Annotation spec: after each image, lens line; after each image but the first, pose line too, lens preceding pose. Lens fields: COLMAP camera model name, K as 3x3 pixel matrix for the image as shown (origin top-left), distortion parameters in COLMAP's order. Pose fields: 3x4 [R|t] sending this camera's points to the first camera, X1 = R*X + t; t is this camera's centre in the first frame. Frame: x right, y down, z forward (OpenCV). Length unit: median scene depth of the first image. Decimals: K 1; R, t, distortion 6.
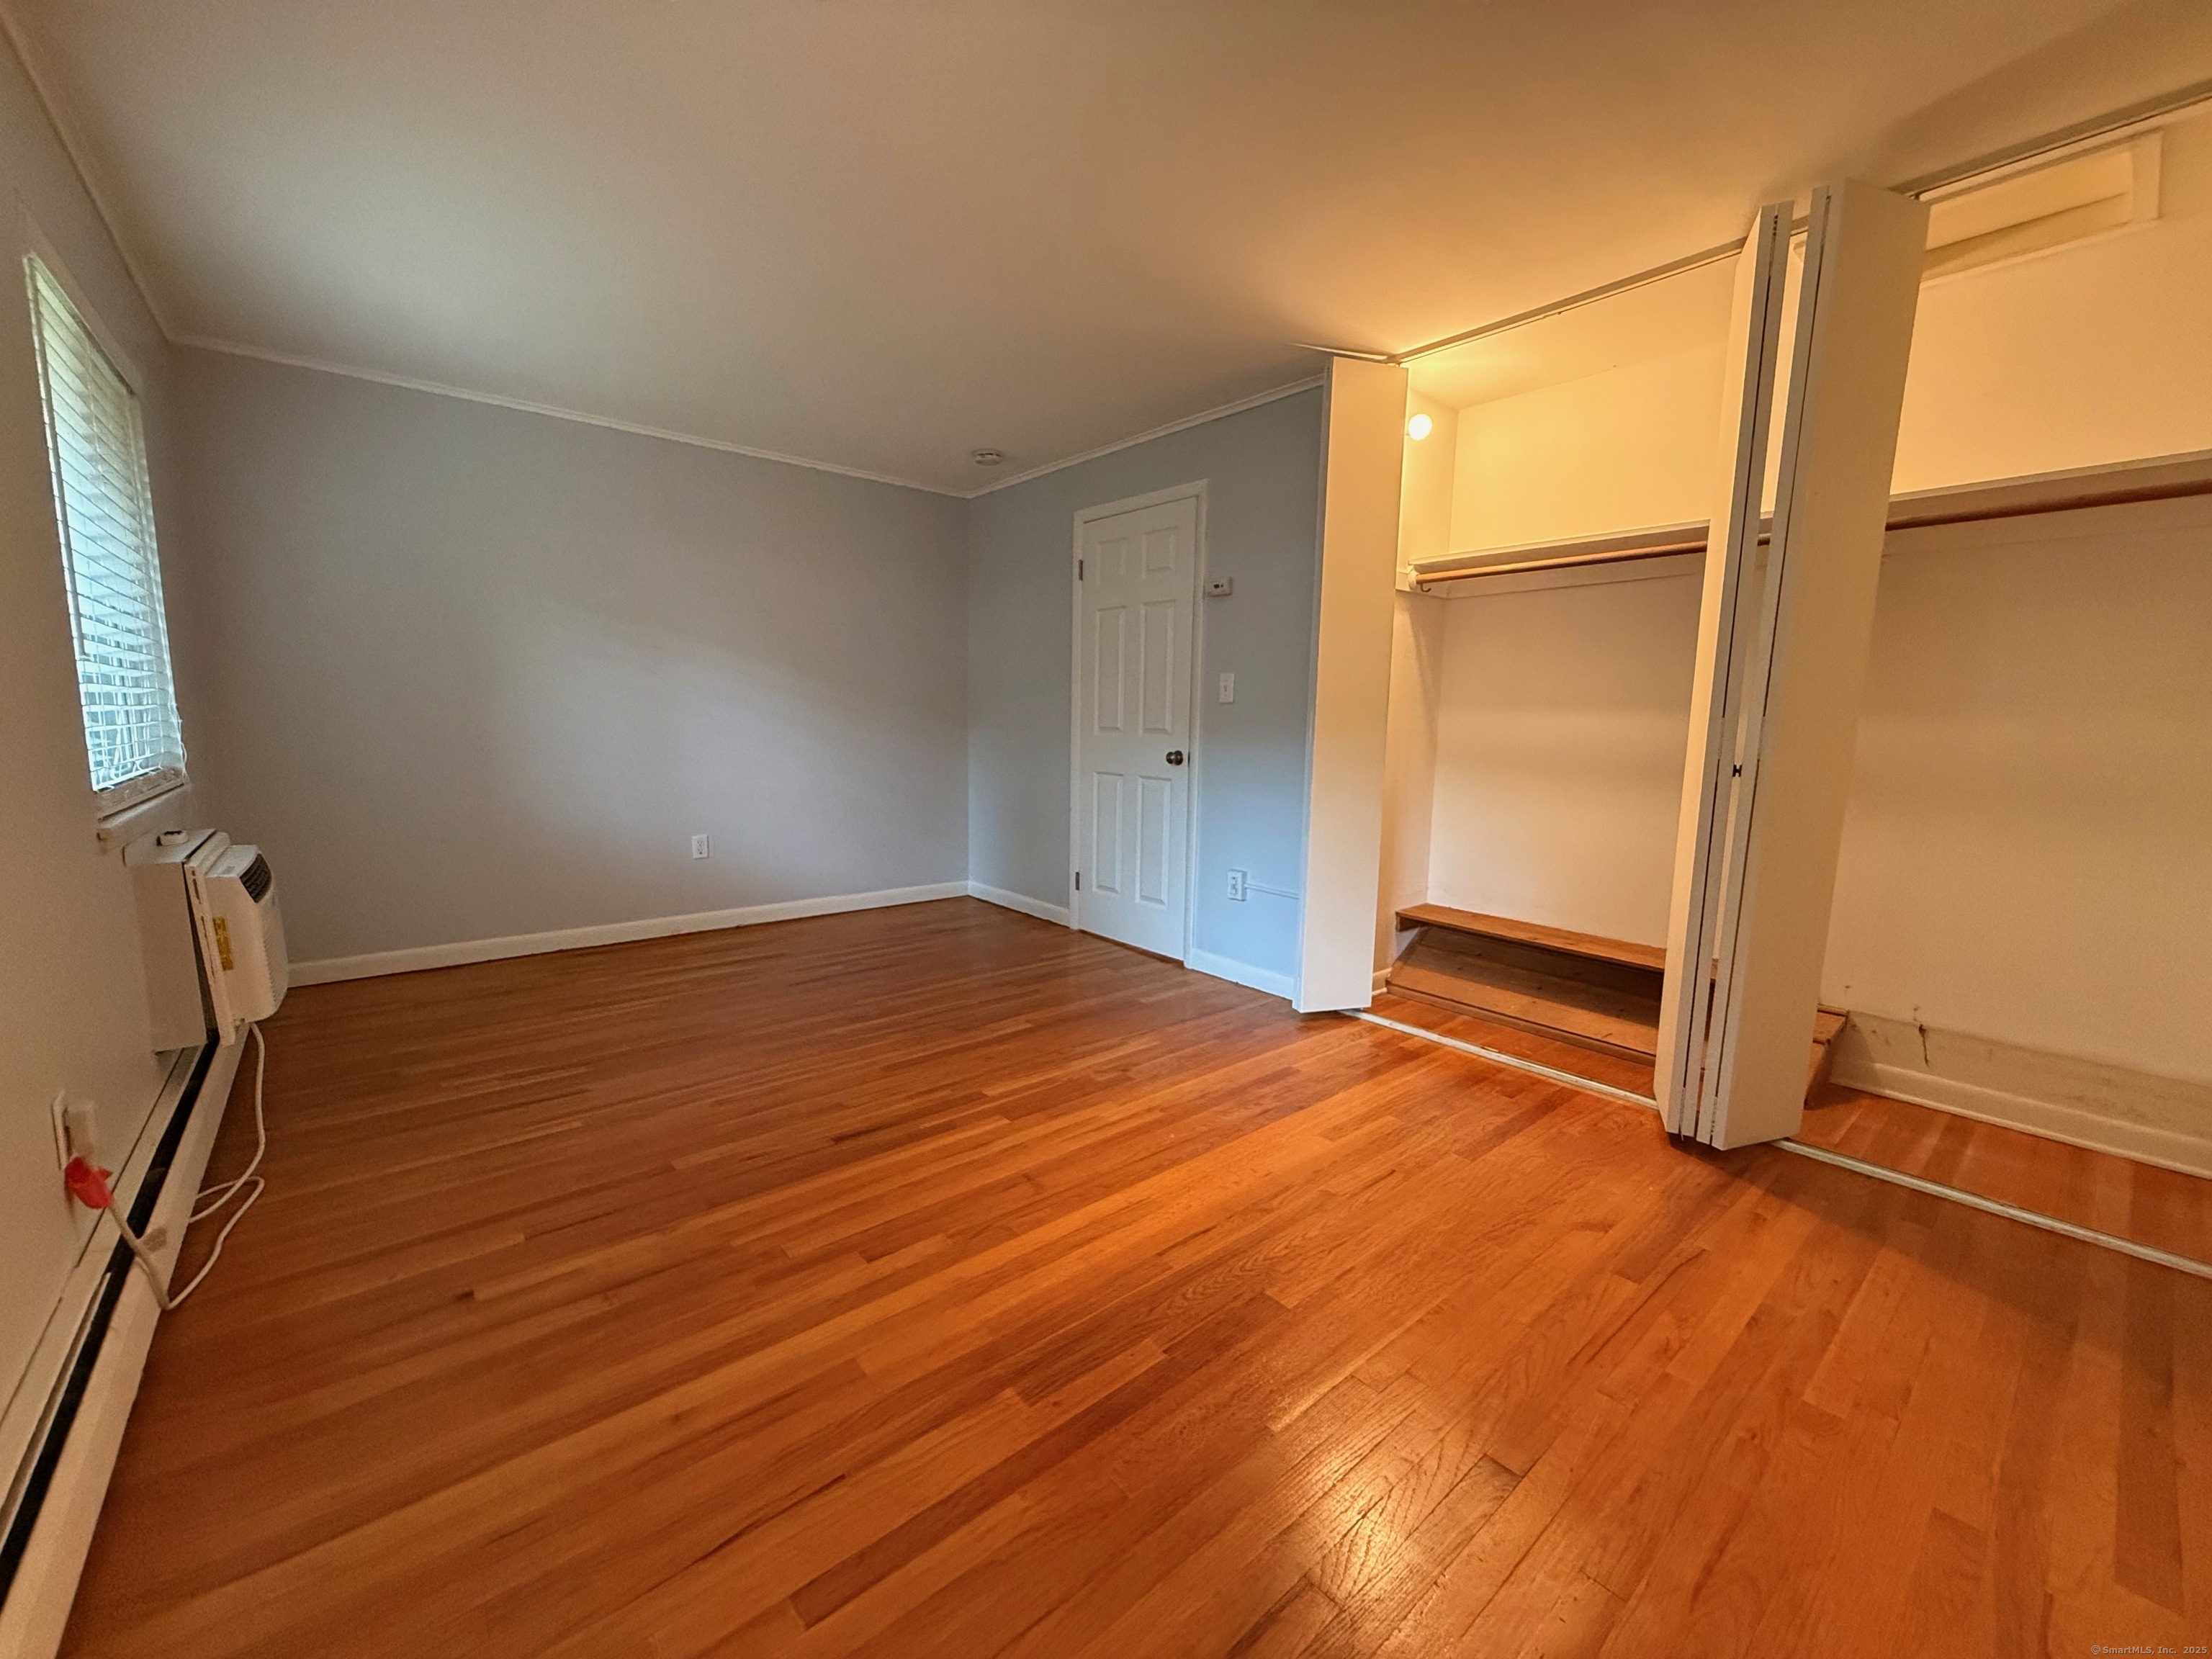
lens RADIAL K [[878.4, 0, 1100.4], [0, 878.4, 831.4], [0, 0, 1]] dist [-0.000304, 0.000237]
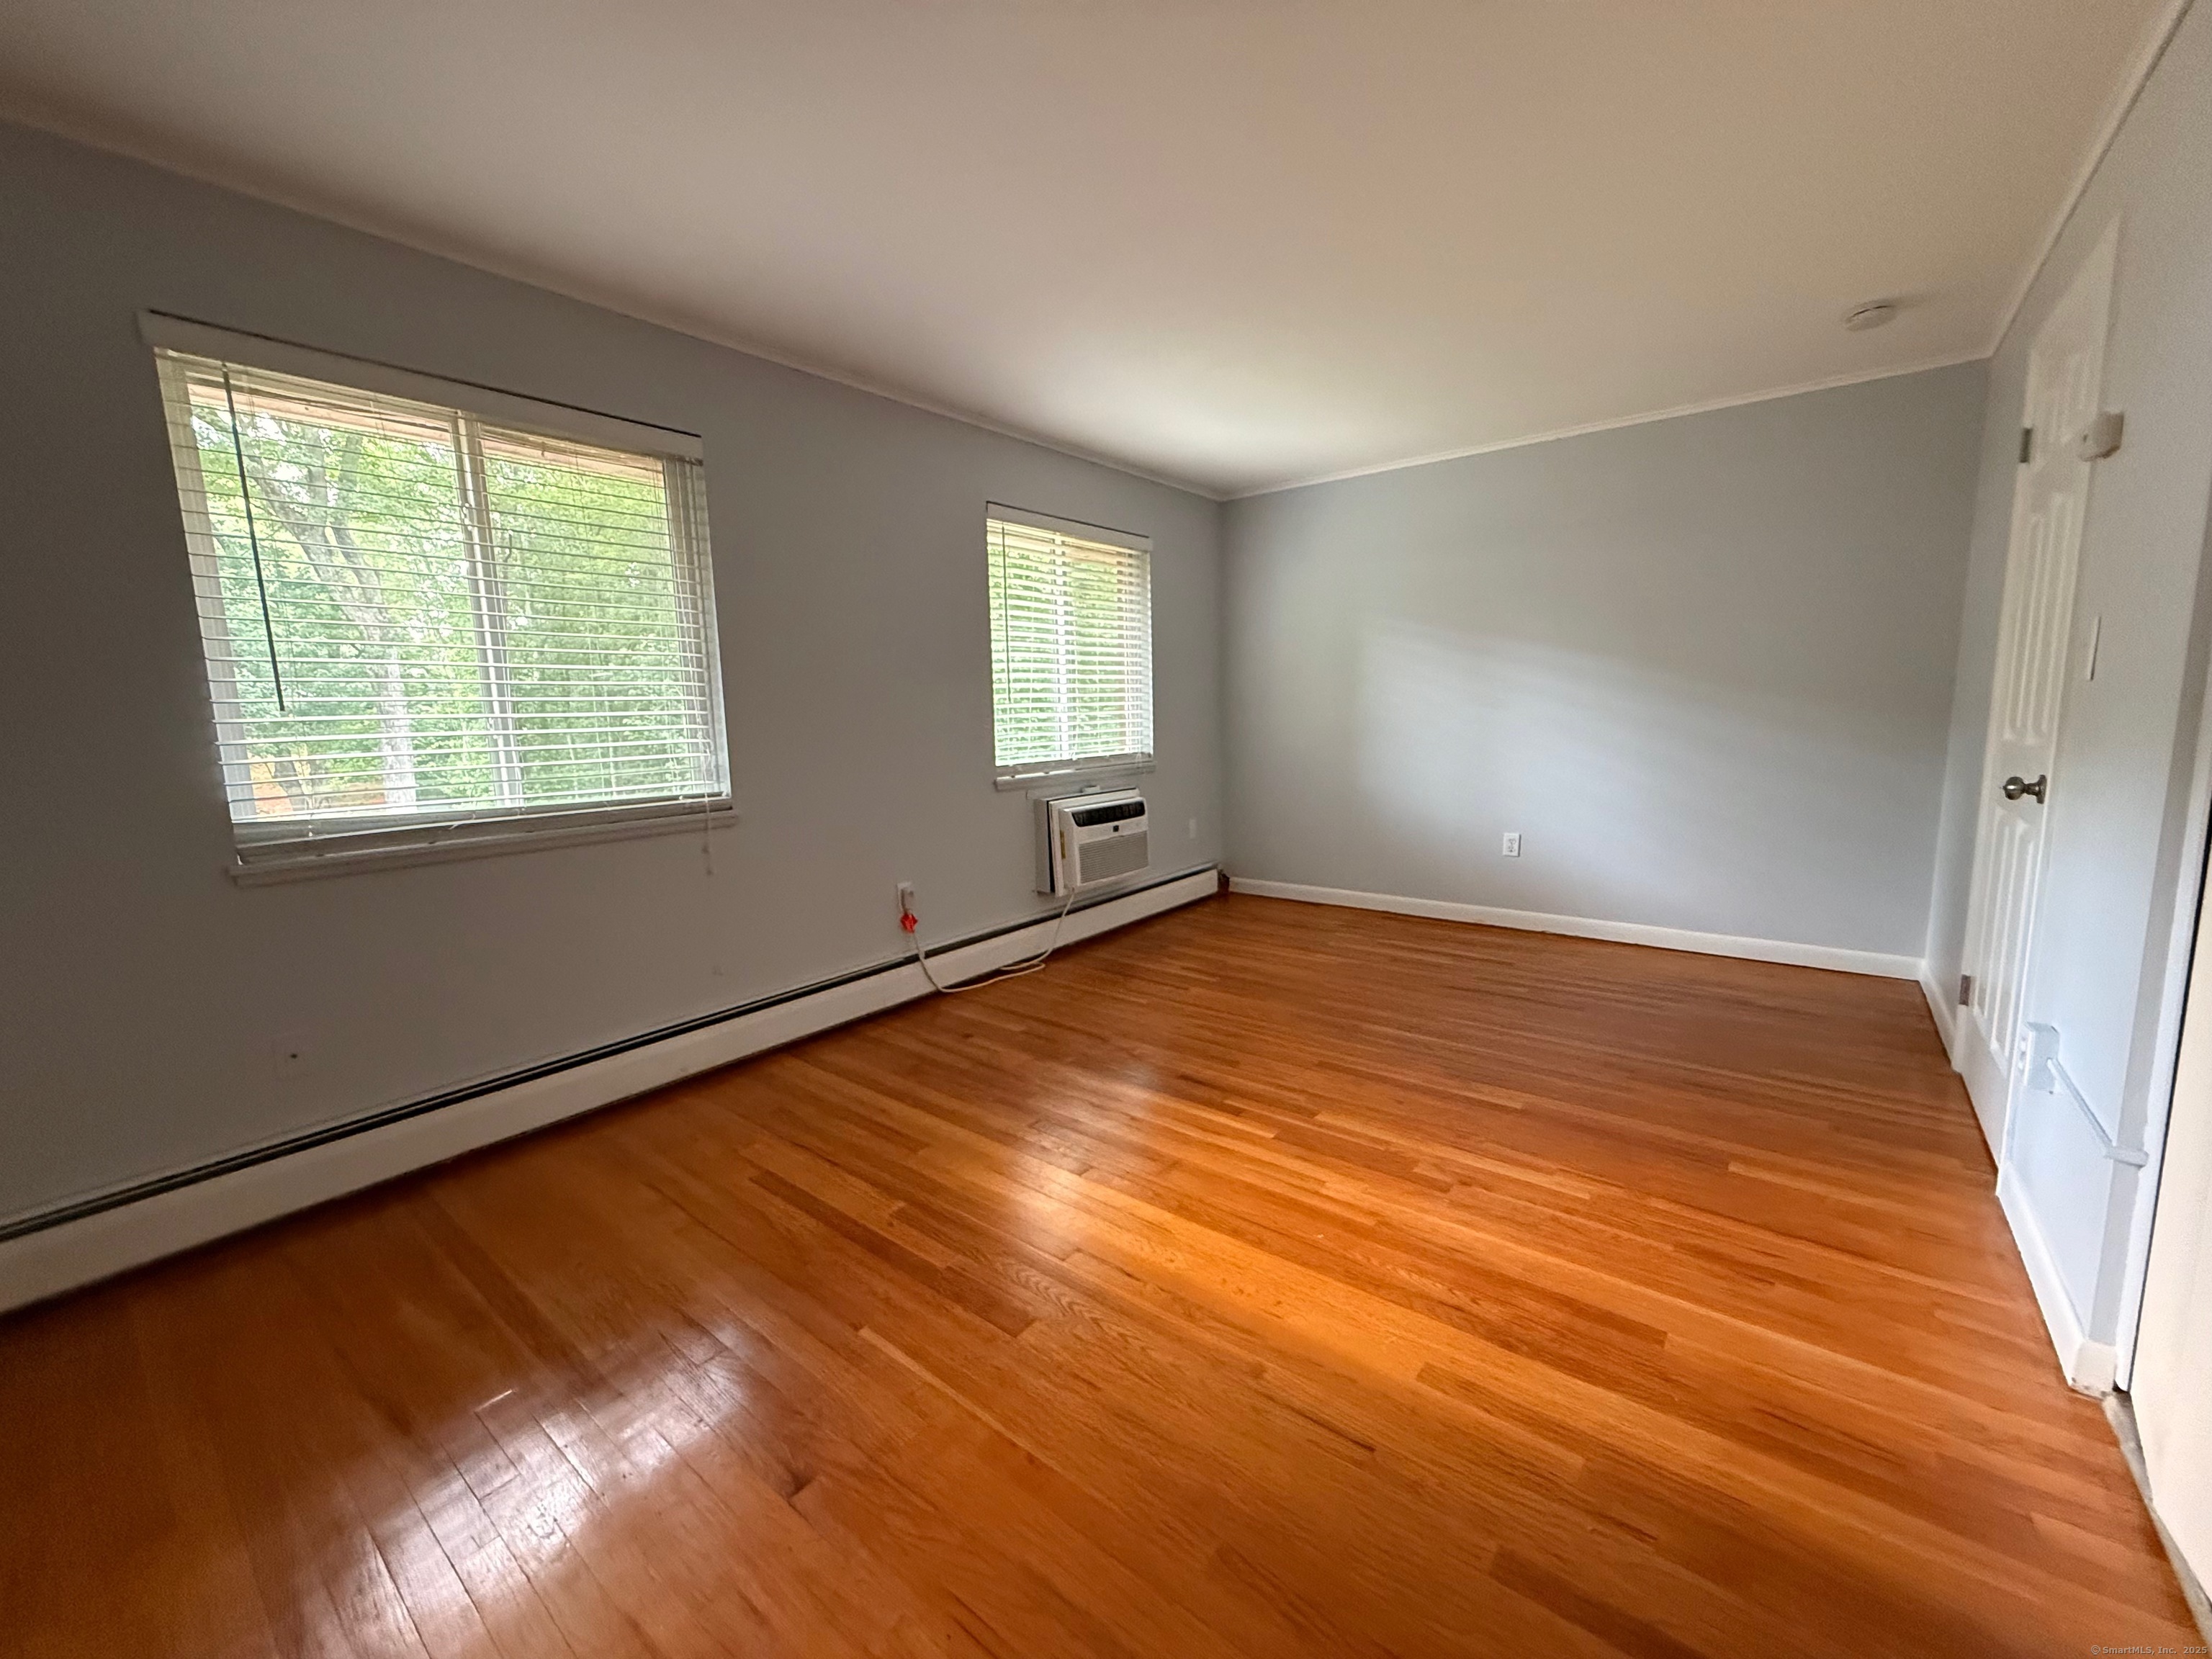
lens RADIAL K [[878.4, 0, 1100.4], [0, 878.4, 831.4], [0, 0, 1]] dist [-0.000304, 0.000237]
pose [[0.197683, 0.117210, -0.973233, 0.745605], [-0.102333, 0.989869, 0.098427, -0.083147], [0.974910, 0.080136, 0.207674, 0.558090]]
